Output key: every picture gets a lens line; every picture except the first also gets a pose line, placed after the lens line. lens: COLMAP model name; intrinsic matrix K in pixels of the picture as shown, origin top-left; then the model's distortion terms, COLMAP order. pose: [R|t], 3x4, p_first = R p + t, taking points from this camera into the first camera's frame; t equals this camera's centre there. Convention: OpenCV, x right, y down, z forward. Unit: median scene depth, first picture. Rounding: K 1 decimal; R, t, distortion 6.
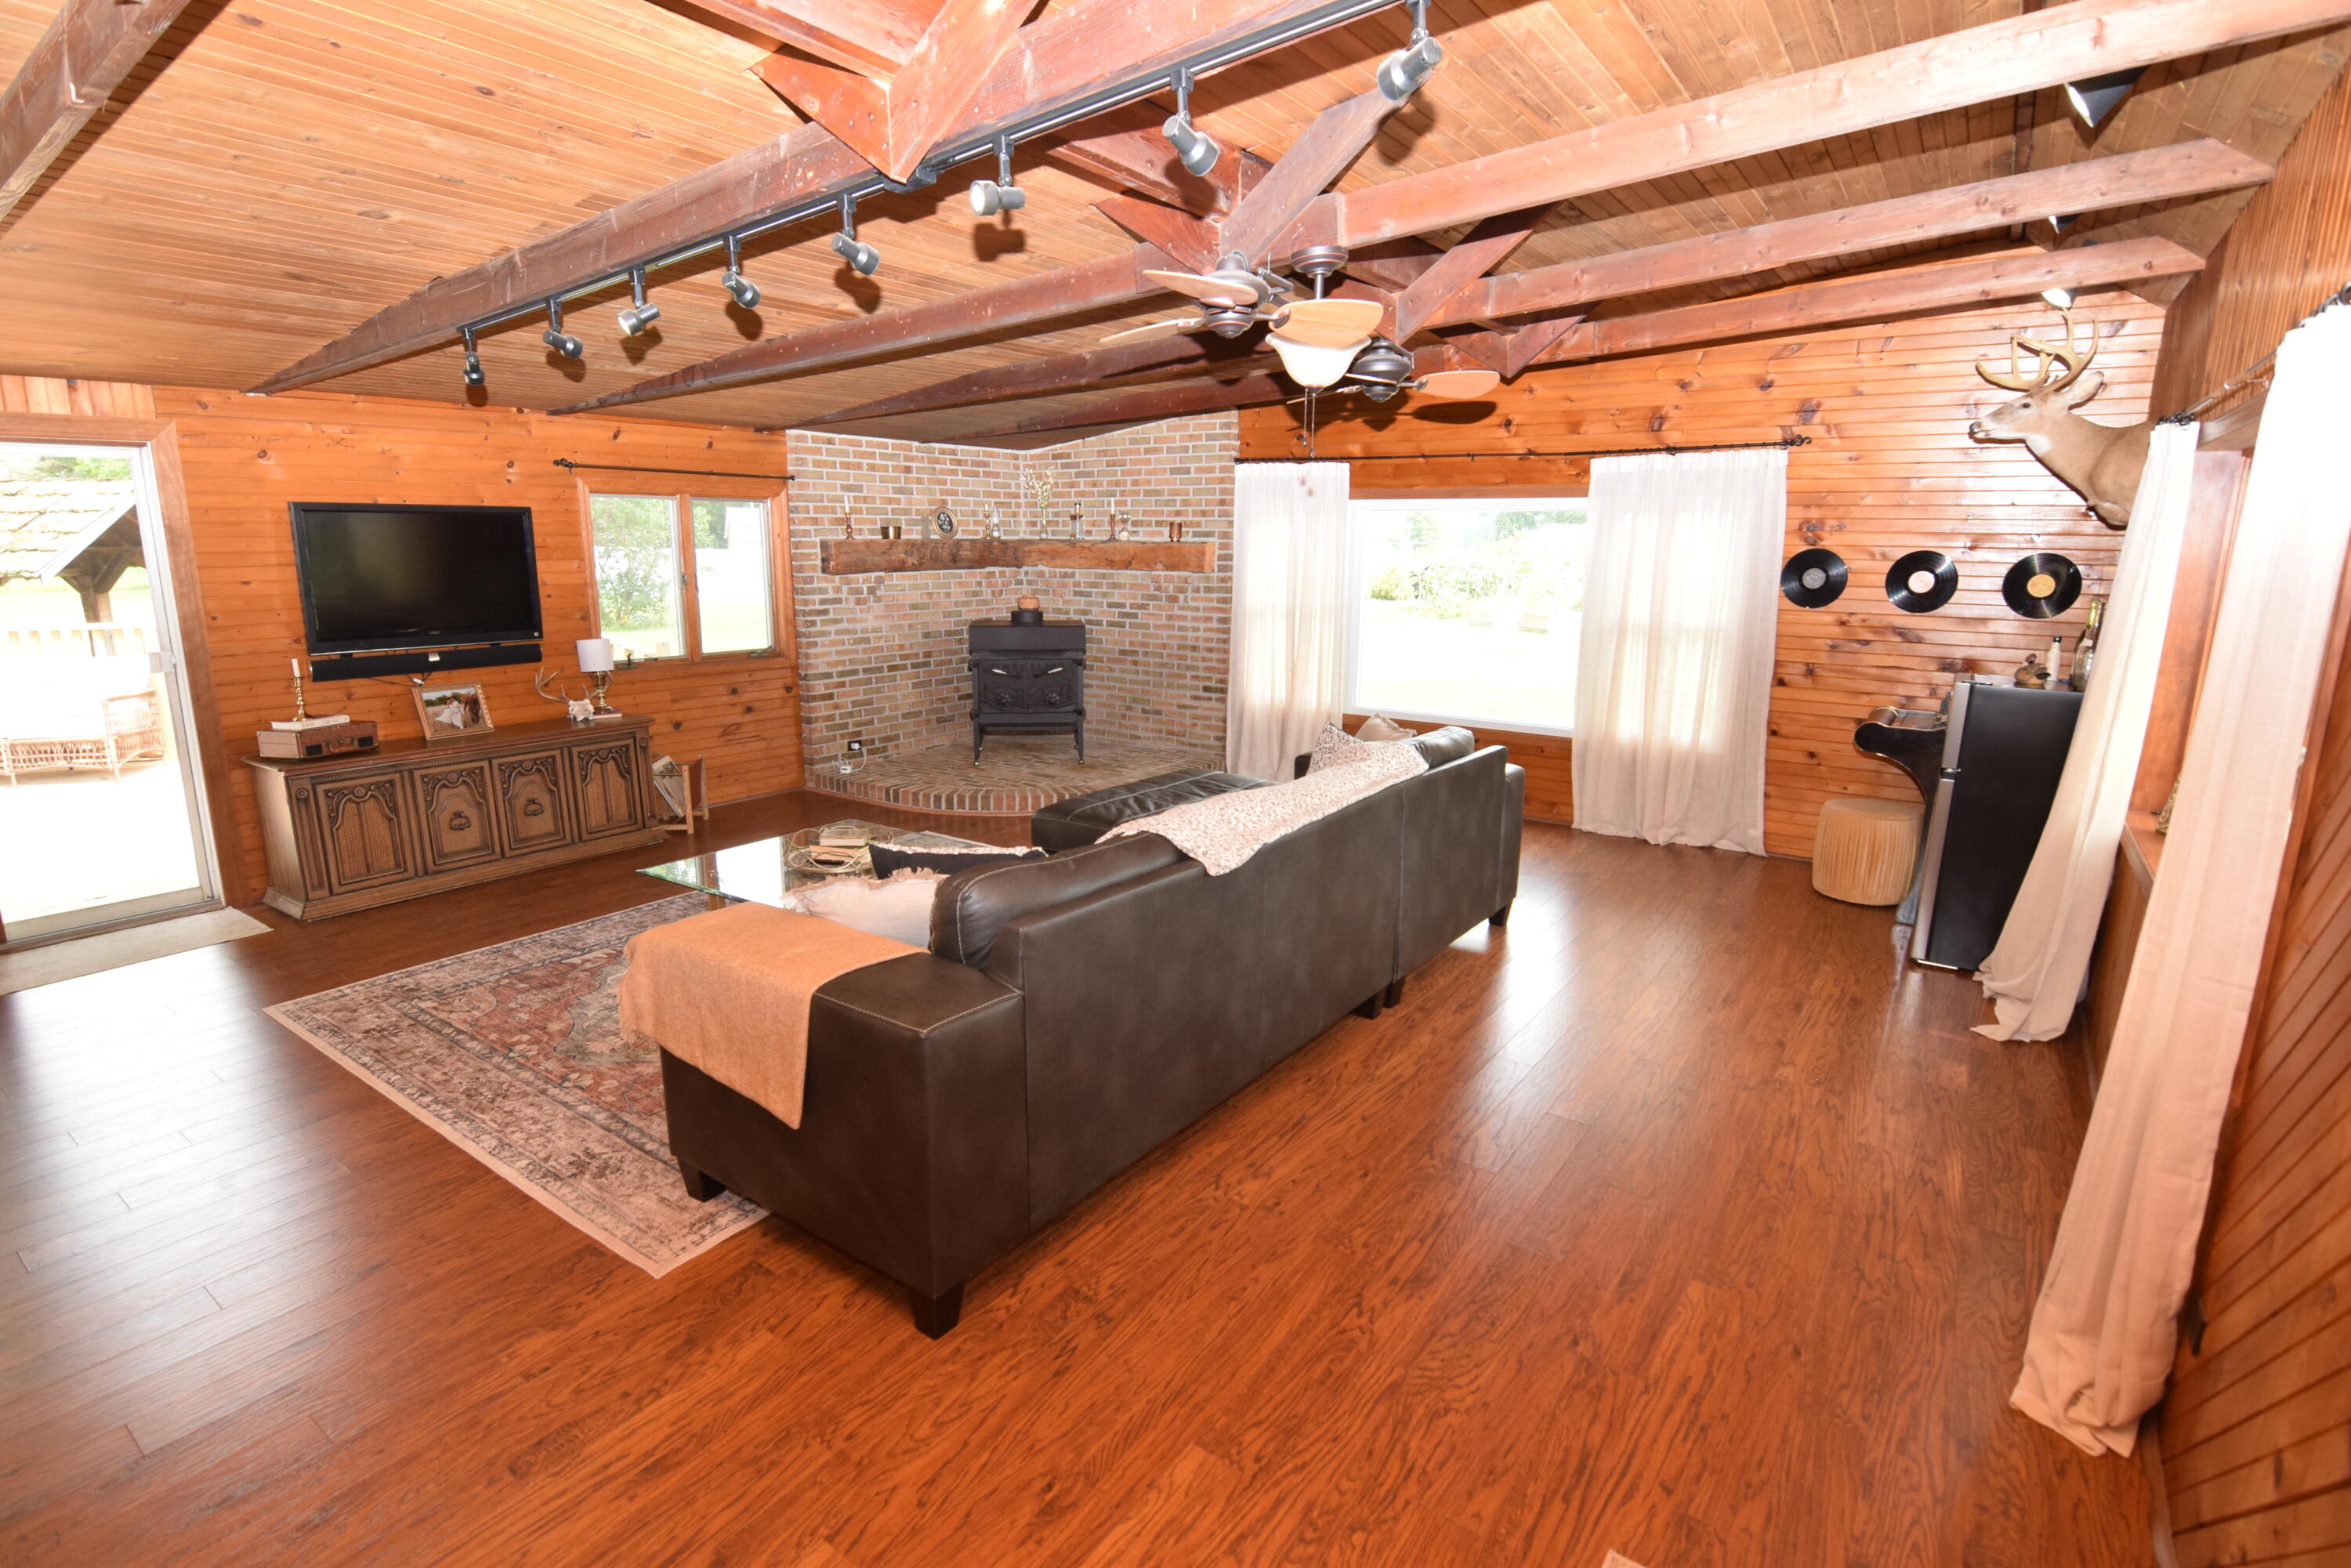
lens RADIAL K [[1136.6, 0, 1167.0], [0, 1136.6, 778.3], [0, 0, 1]] dist [-0.002809, -0.013664]
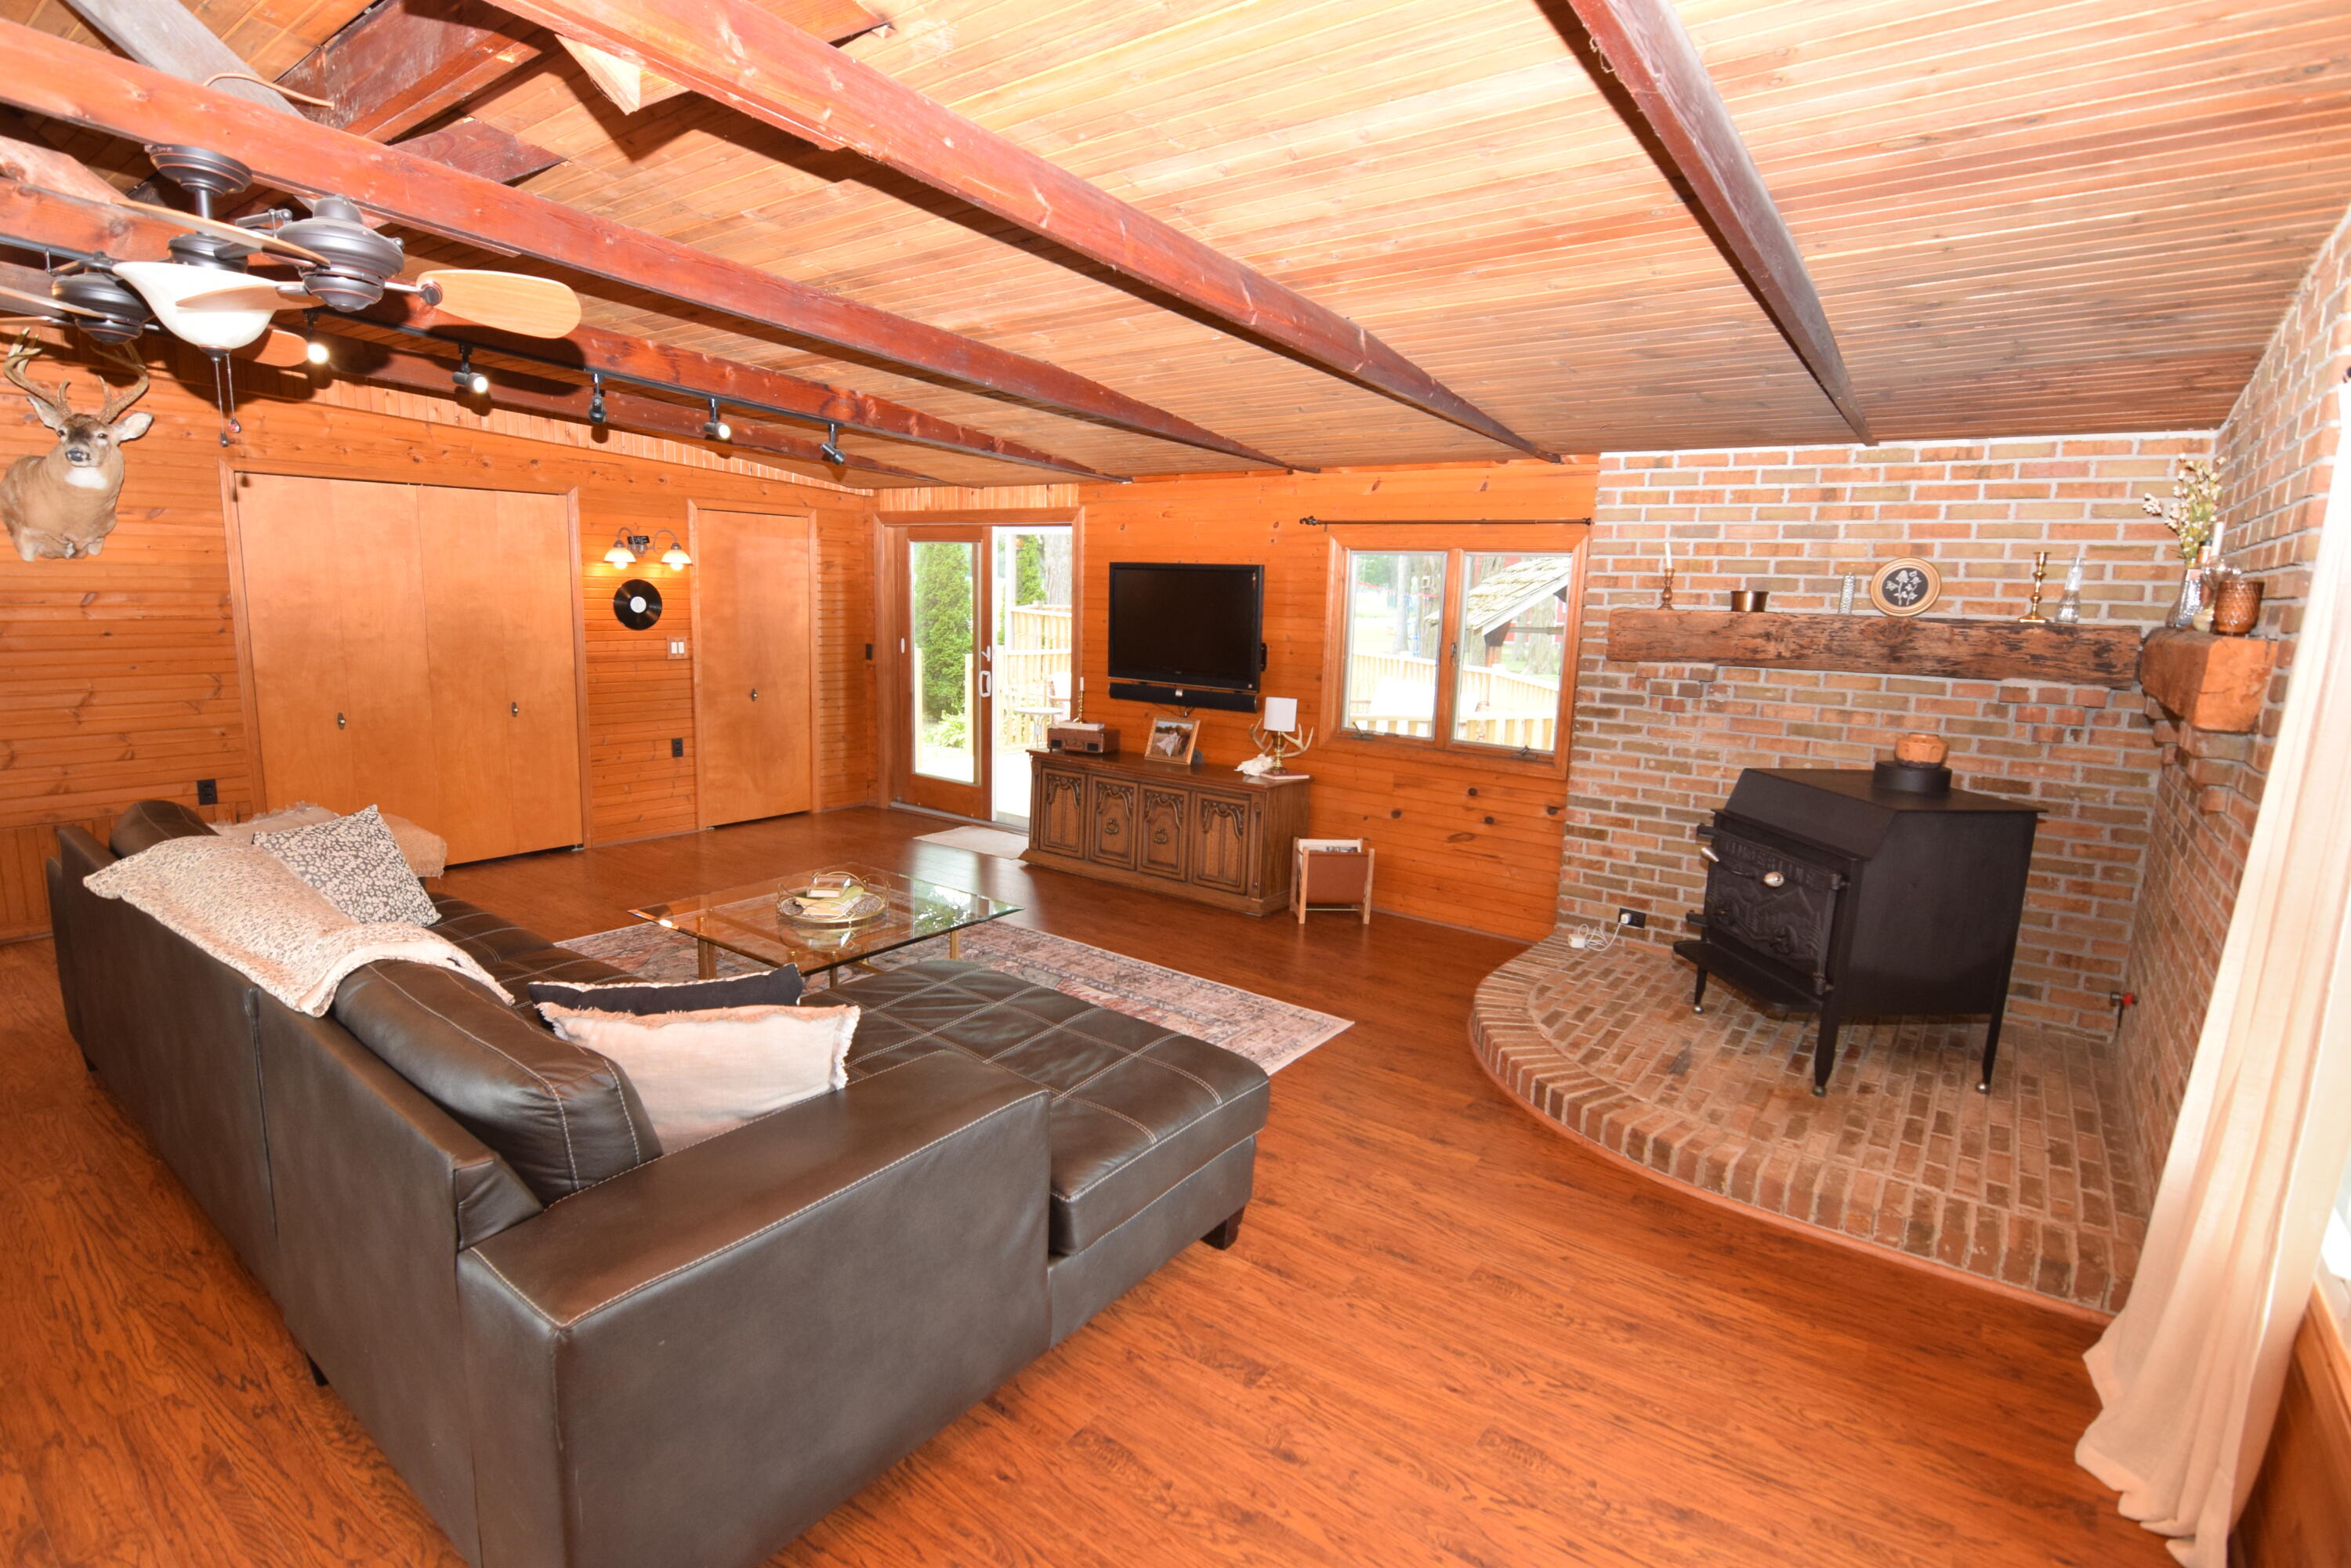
lens RADIAL K [[1136.6, 0, 1167.0], [0, 1136.6, 778.3], [0, 0, 1]] dist [-0.002809, -0.013664]
pose [[-0.021691, 0.158683, -0.987091, 0.388689], [-0.238938, 0.957889, 0.159239, -0.155018], [0.970792, 0.239308, 0.017138, 0.743994]]
